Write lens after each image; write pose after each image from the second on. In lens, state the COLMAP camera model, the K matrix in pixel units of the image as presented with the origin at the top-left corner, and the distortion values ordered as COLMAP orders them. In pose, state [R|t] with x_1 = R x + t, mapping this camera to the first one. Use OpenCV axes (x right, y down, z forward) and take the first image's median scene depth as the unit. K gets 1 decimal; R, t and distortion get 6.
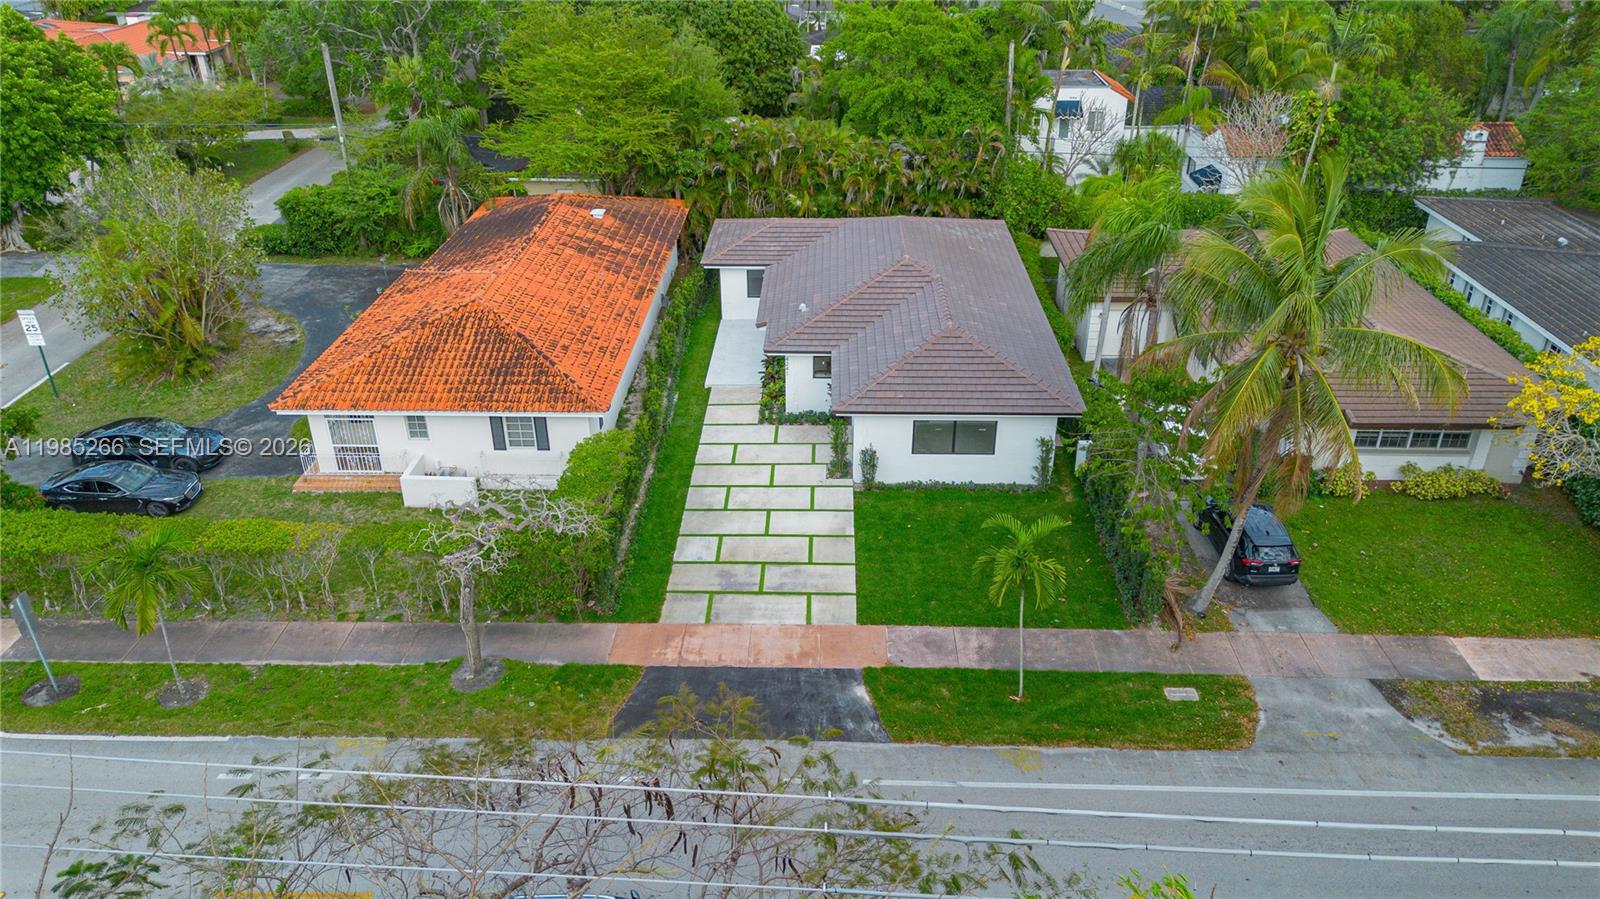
lens RADIAL K [[1123.5, 0, 792.3], [0, 1123.5, 454.5], [0, 0, 1]] dist [0.087185, -0.105181]
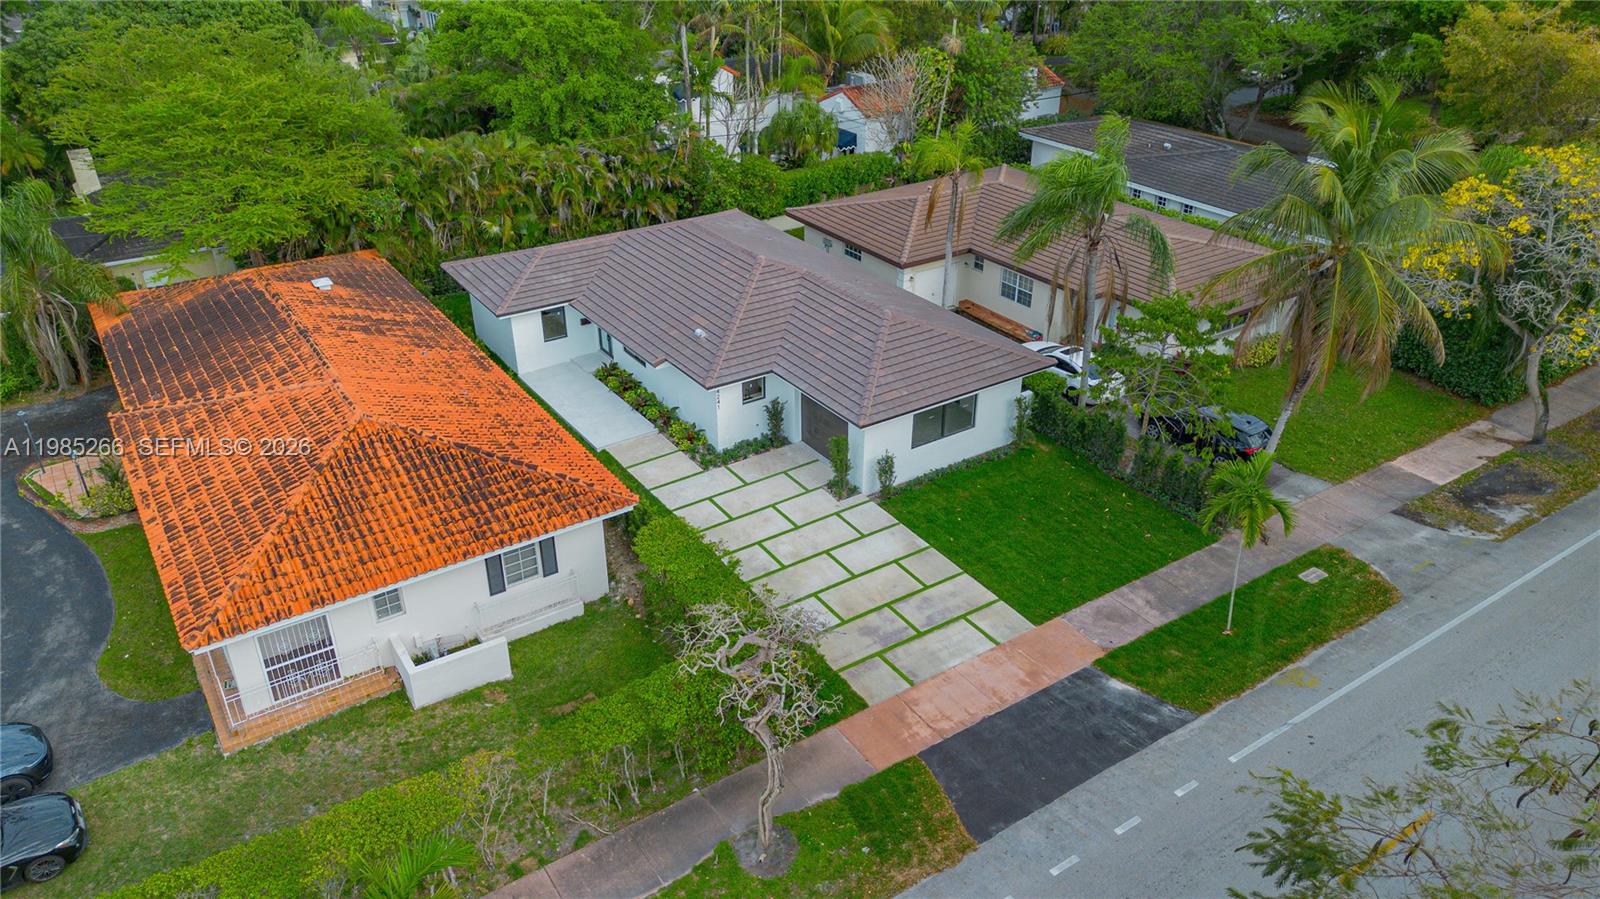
lens RADIAL K [[1123.5, 0, 792.3], [0, 1123.5, 454.5], [0, 0, 1]] dist [0.087185, -0.105181]
pose [[0.812359, -0.280322, 0.511364, -0.475006], [0.275634, 0.957325, 0.086916, -0.109334], [-0.513906, 0.070342, 0.854958, 0.233631]]
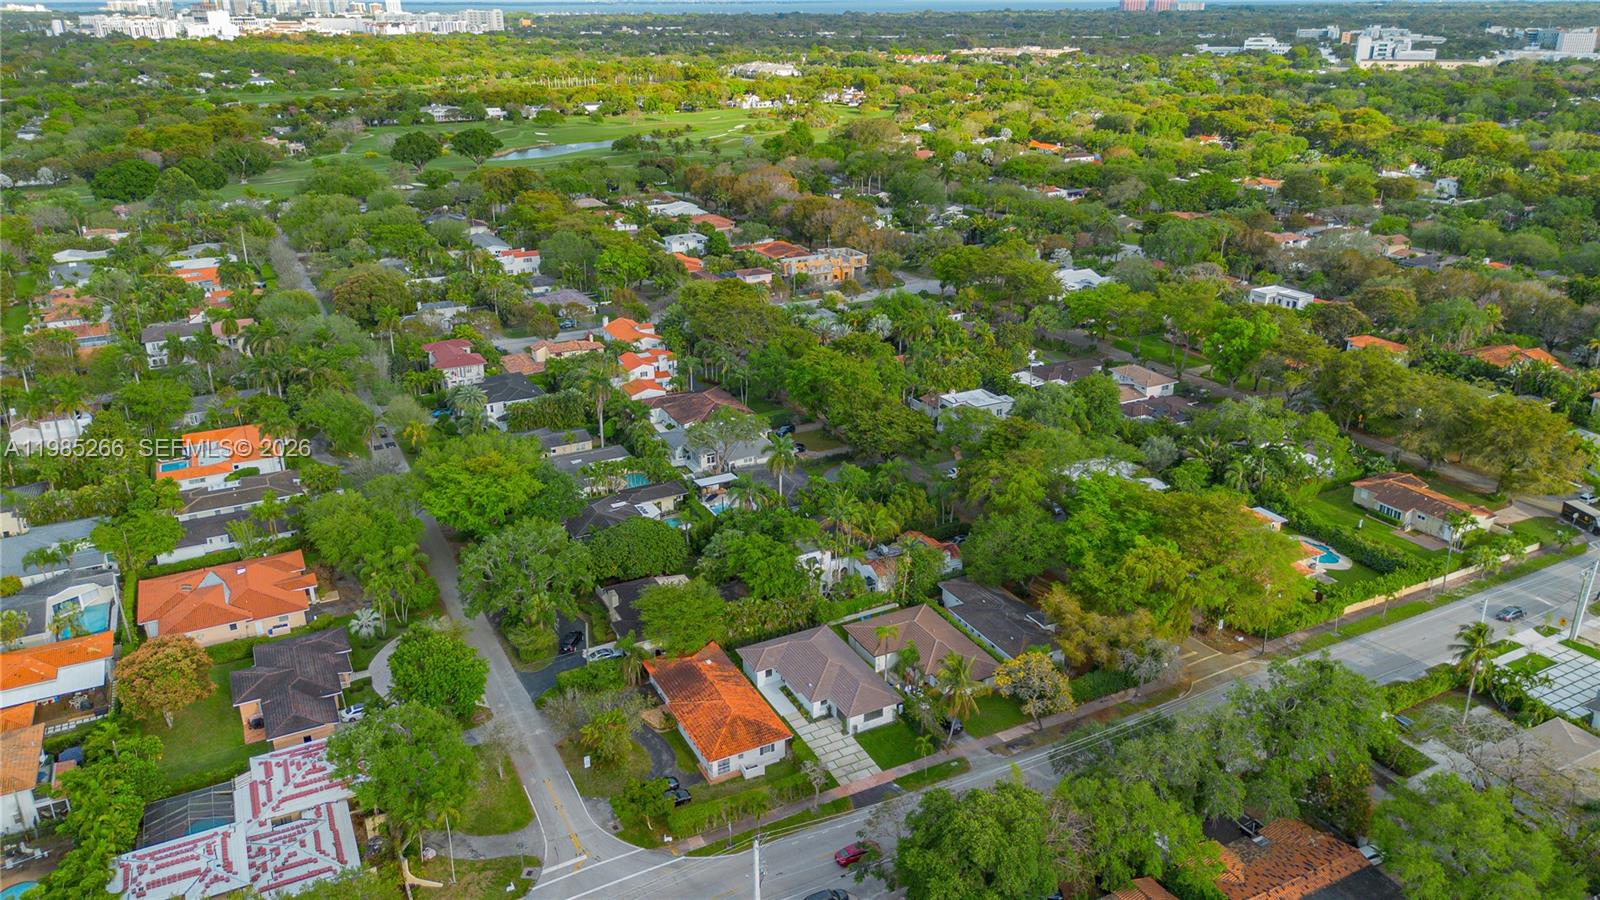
lens RADIAL K [[1169.0, 0, 793.8], [0, 1169.0, 405.9], [0, 0, 1]] dist [0.074758, -0.079637]
pose [[0.876676, -0.161797, 0.453057, -1.681270], [0.233367, 0.966551, -0.106392, -0.651667], [-0.420689, 0.199000, 0.885110, -2.529465]]
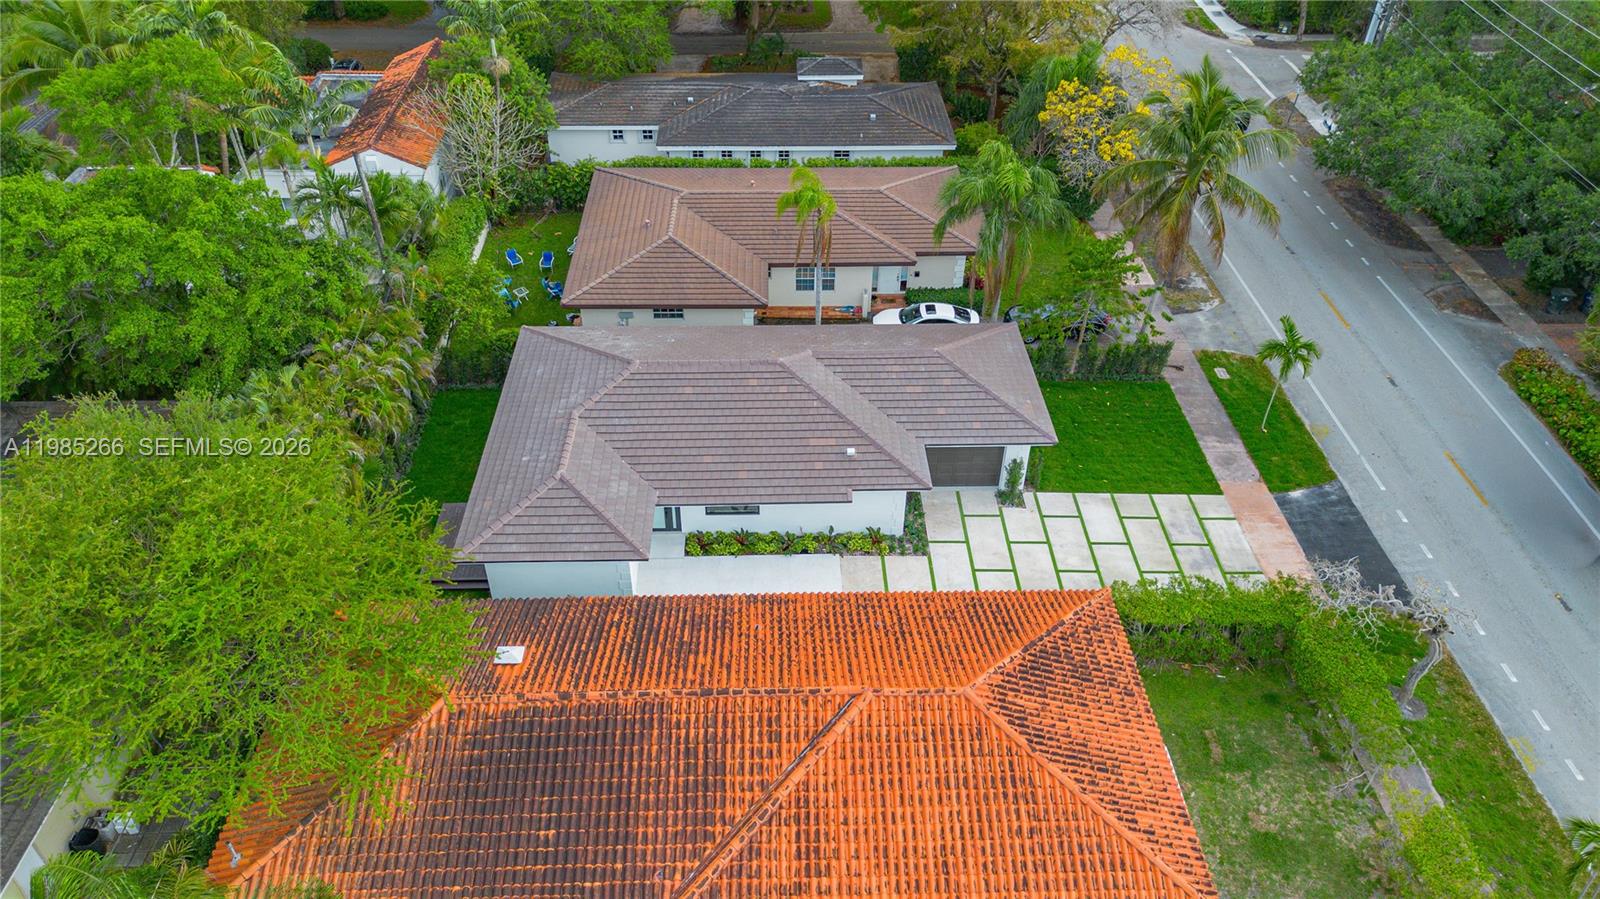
lens RADIAL K [[1123.5, 0, 792.3], [0, 1123.5, 454.5], [0, 0, 1]] dist [0.087185, -0.105181]
pose [[-0.063207, -0.616219, 0.785035, -0.815047], [0.469392, 0.675817, 0.568280, -0.772903], [-0.880725, 0.404408, 0.246532, 0.933437]]
